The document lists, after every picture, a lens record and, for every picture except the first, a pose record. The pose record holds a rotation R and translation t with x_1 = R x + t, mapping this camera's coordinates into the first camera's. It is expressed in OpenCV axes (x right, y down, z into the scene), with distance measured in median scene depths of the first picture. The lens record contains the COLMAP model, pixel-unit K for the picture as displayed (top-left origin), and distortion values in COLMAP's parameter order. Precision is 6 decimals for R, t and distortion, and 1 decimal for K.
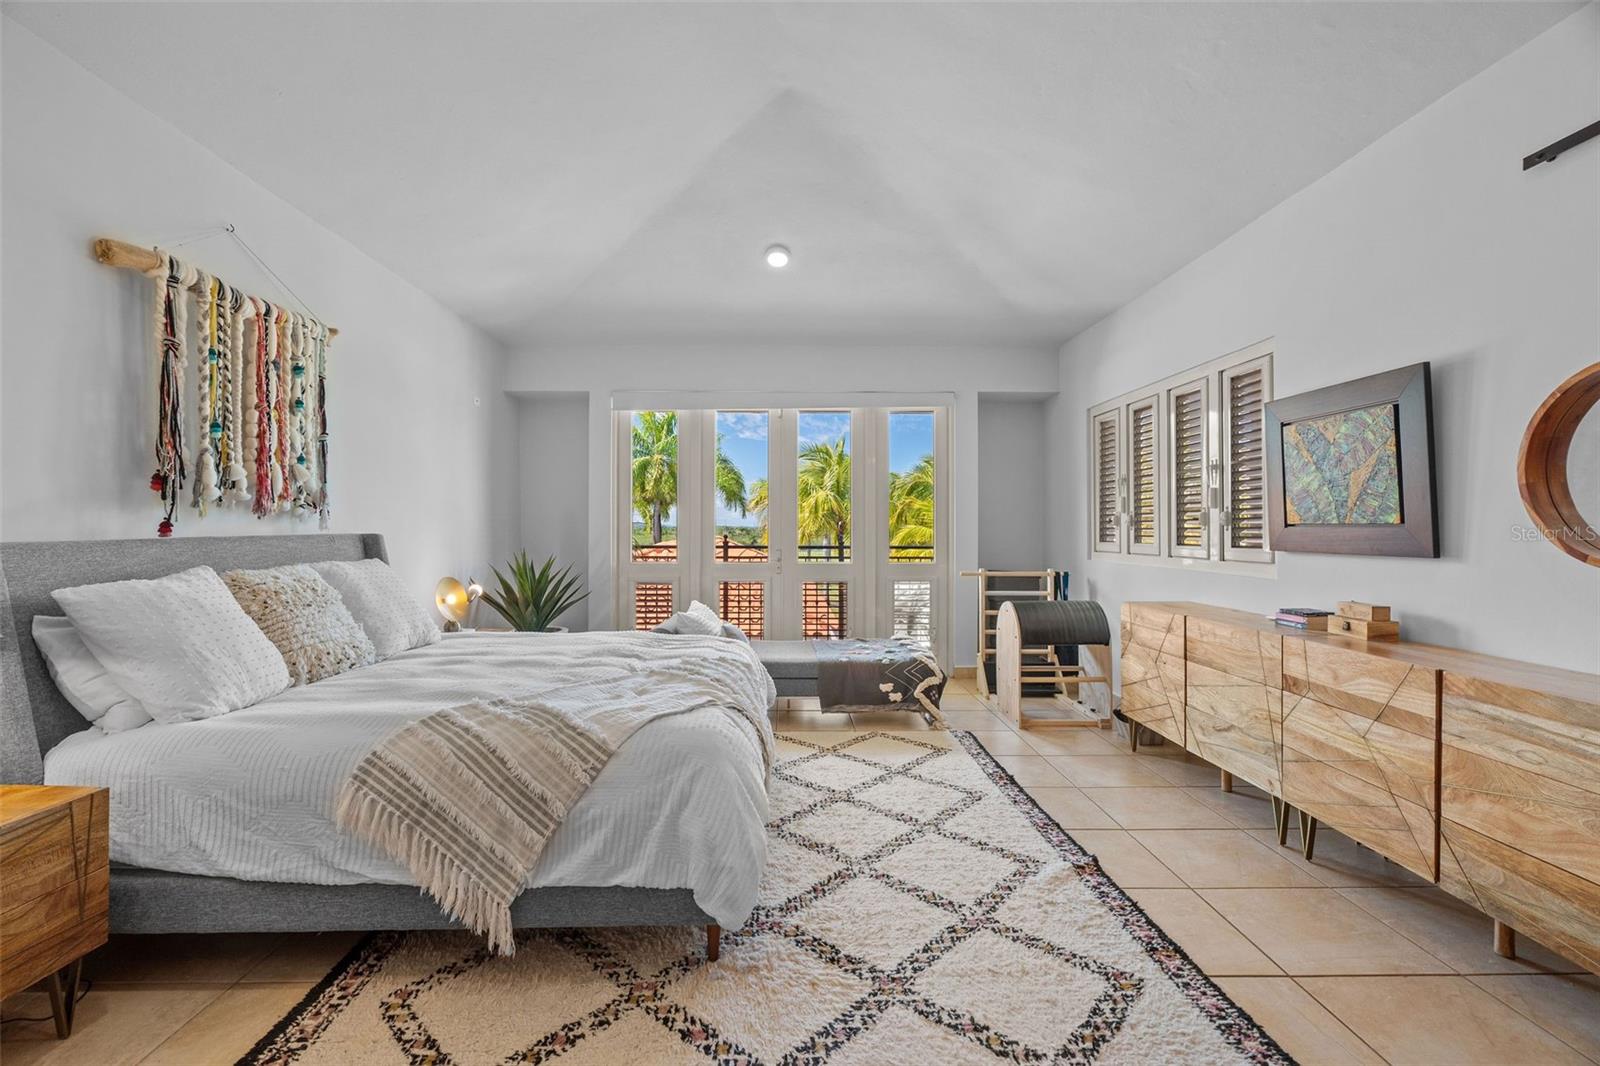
lens RADIAL K [[726.9, 0, 787.8], [0, 726.9, 525.7], [0, 0, 1]] dist [-0.000926, 0.000365]
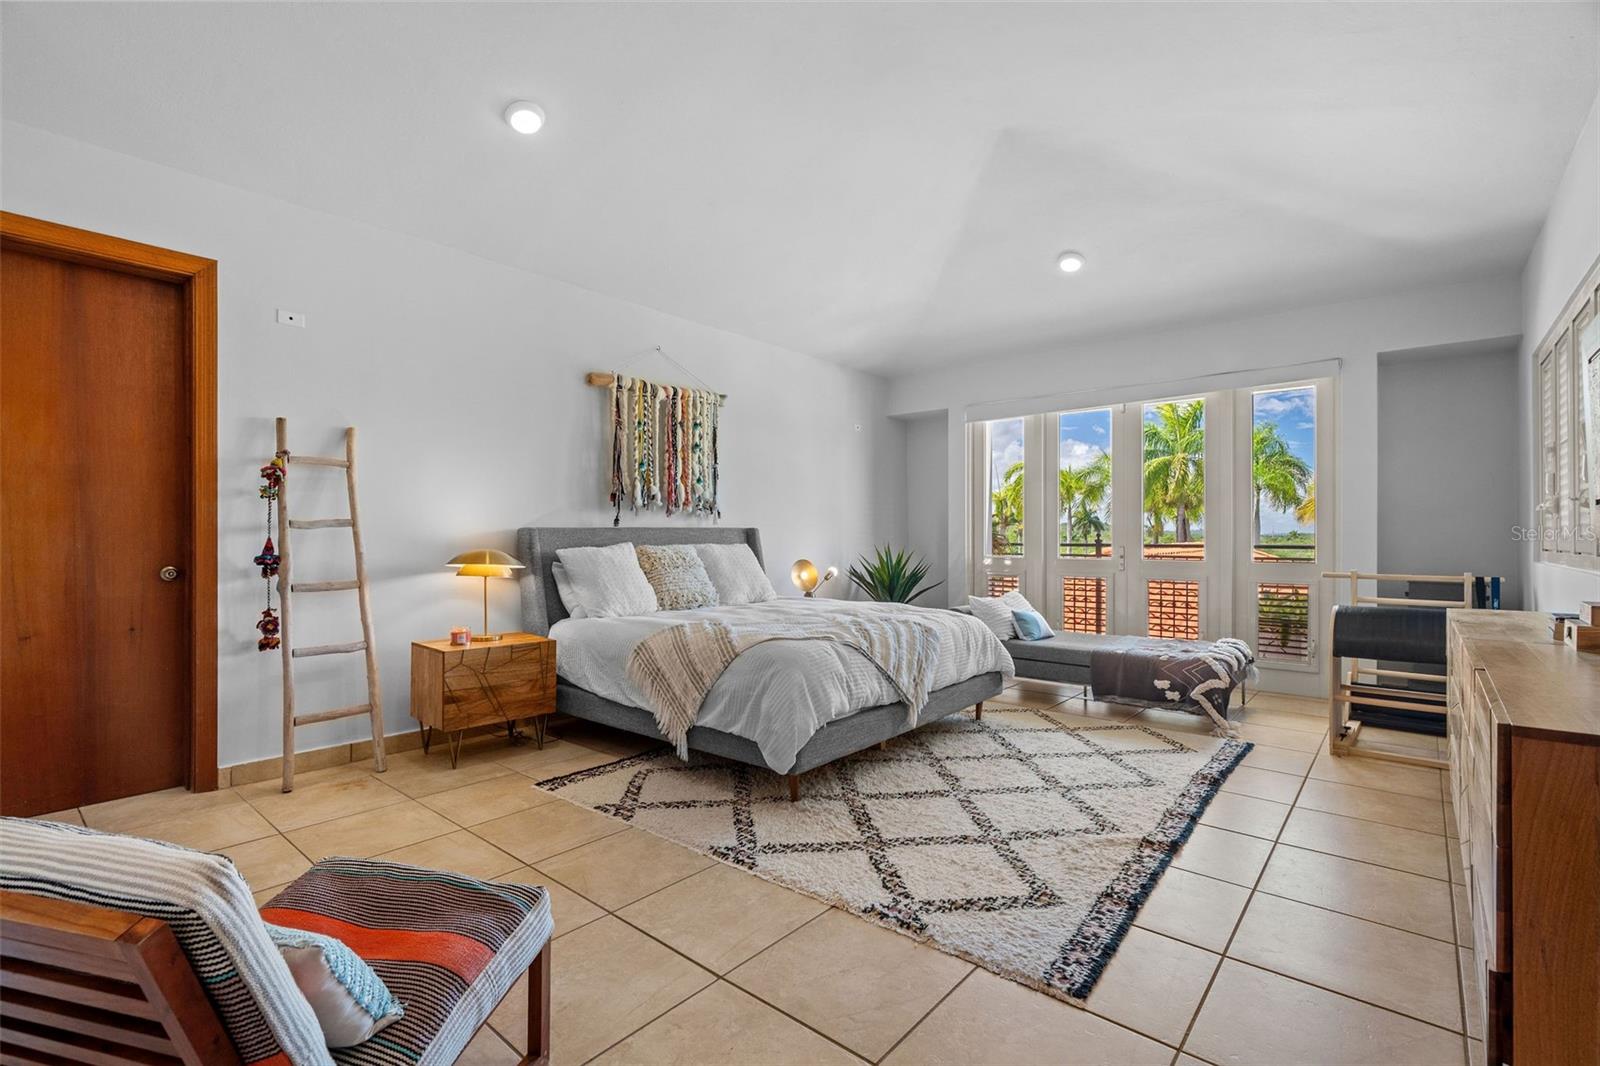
lens RADIAL K [[725.8, 0, 782.0], [0, 725.8, 543.6], [0, 0, 1]] dist [-0.000445, 0.000631]
pose [[0.744416, 0.006492, -0.667685, 0.671143], [0.002301, 0.999922, 0.012288, 0.035973], [0.667713, -0.010684, 0.744342, -0.095017]]
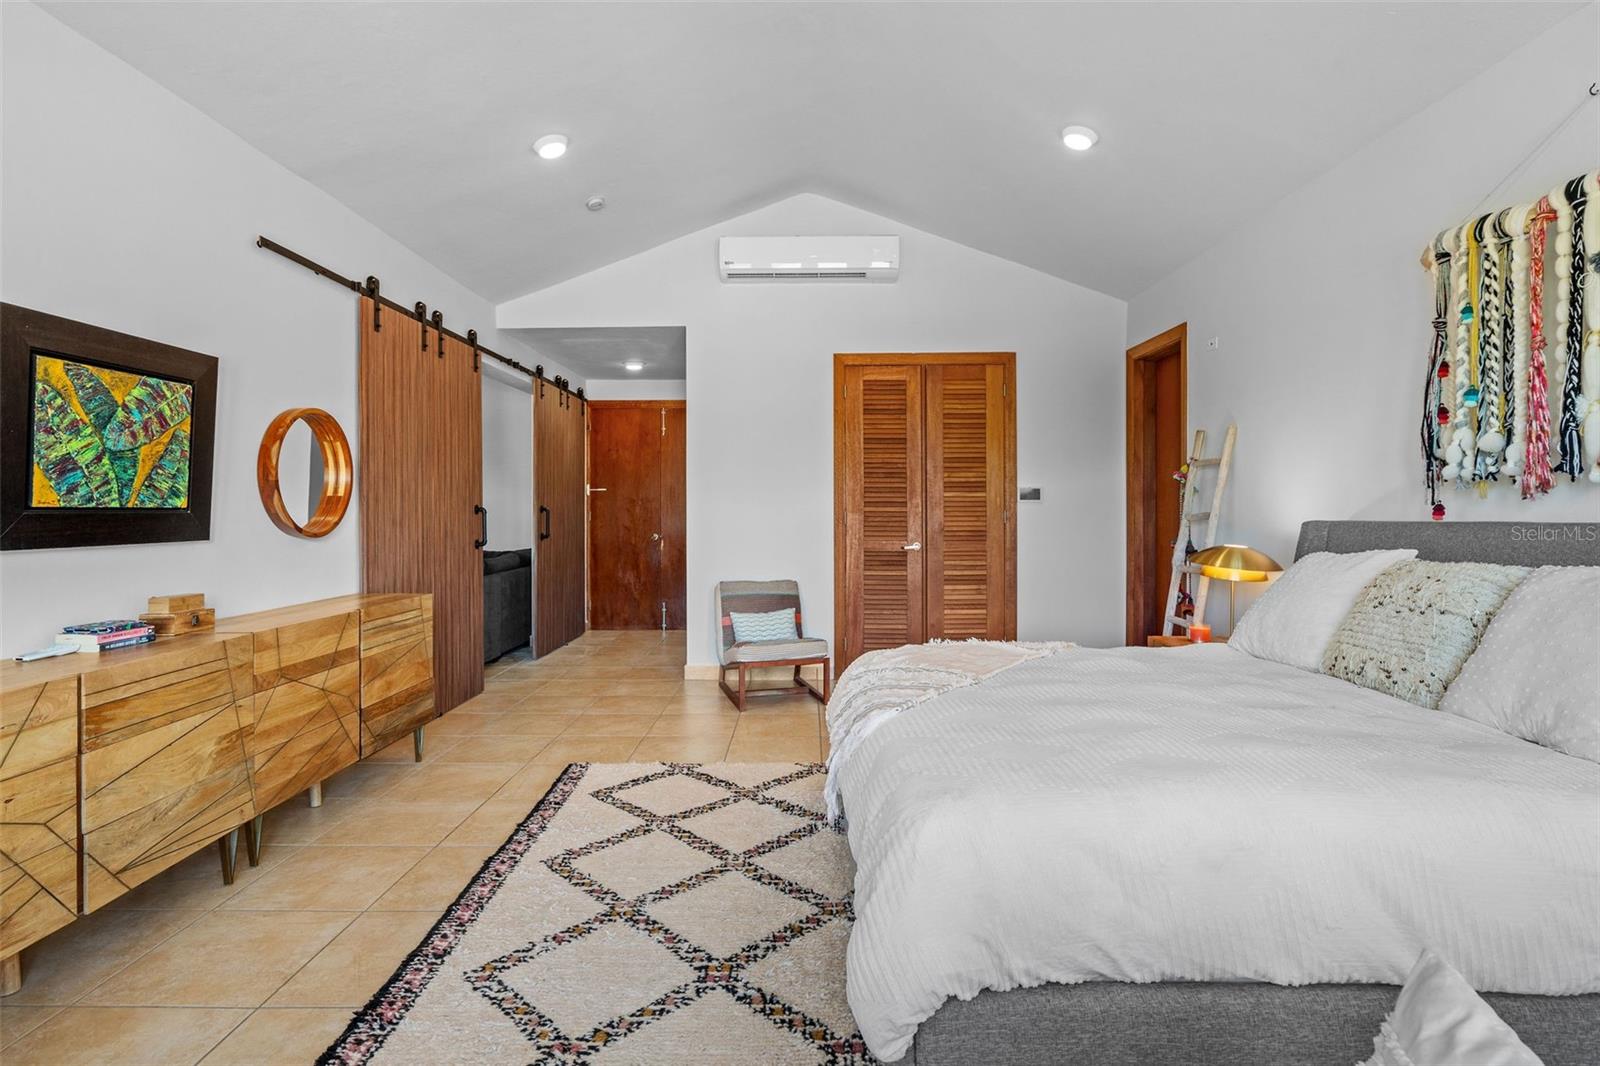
lens RADIAL K [[816.9, 0, 799.3], [0, 816.9, 503.5], [0, 0, 1]] dist [-0.001169, -0.000159]
pose [[-0.999824, 0.001438, 0.018685, -0.006086], [0.001333, 0.999983, -0.005678, -0.001427], [-0.018692, -0.005653, -0.999809, 2.045878]]
